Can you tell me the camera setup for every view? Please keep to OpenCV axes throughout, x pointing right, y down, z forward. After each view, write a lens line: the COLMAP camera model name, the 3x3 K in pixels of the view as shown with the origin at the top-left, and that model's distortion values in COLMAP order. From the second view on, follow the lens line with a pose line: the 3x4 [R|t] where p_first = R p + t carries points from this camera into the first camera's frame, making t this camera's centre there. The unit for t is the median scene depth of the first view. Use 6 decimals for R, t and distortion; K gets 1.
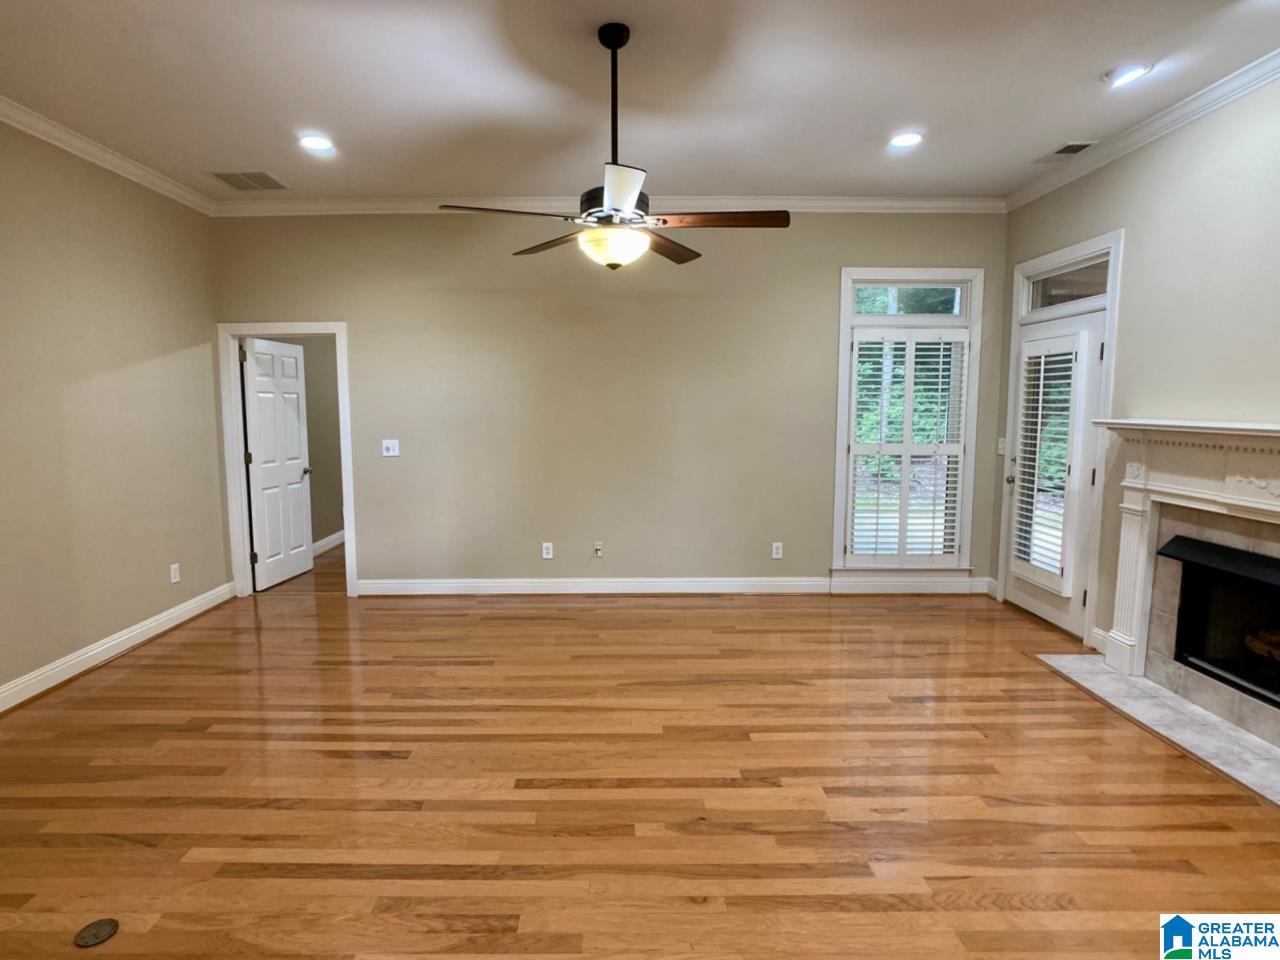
lens RADIAL K [[704.8, 0, 625.7], [0, 704.8, 471.4], [0, 0, 1]] dist [-0.006268, -0.001181]
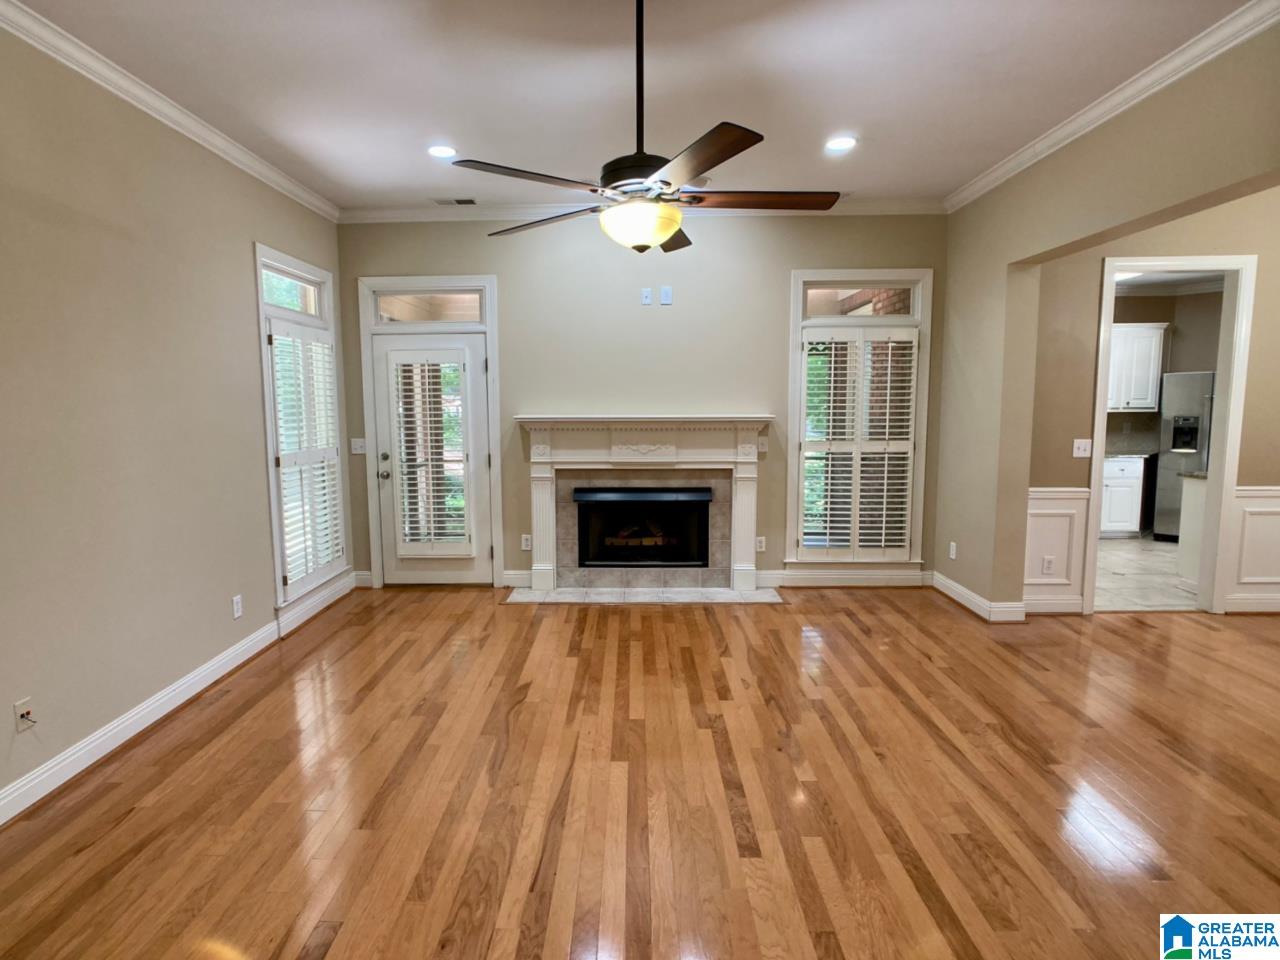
lens RADIAL K [[683.8, 0, 619.9], [0, 683.8, 481.3], [0, 0, 1]] dist [-0.011545, -0.000786]
pose [[0.030013, -0.121643, 0.992120, -0.700126], [0.106619, 0.987294, 0.117826, -0.090295], [-0.993847, 0.102242, 0.042601, 0.815782]]
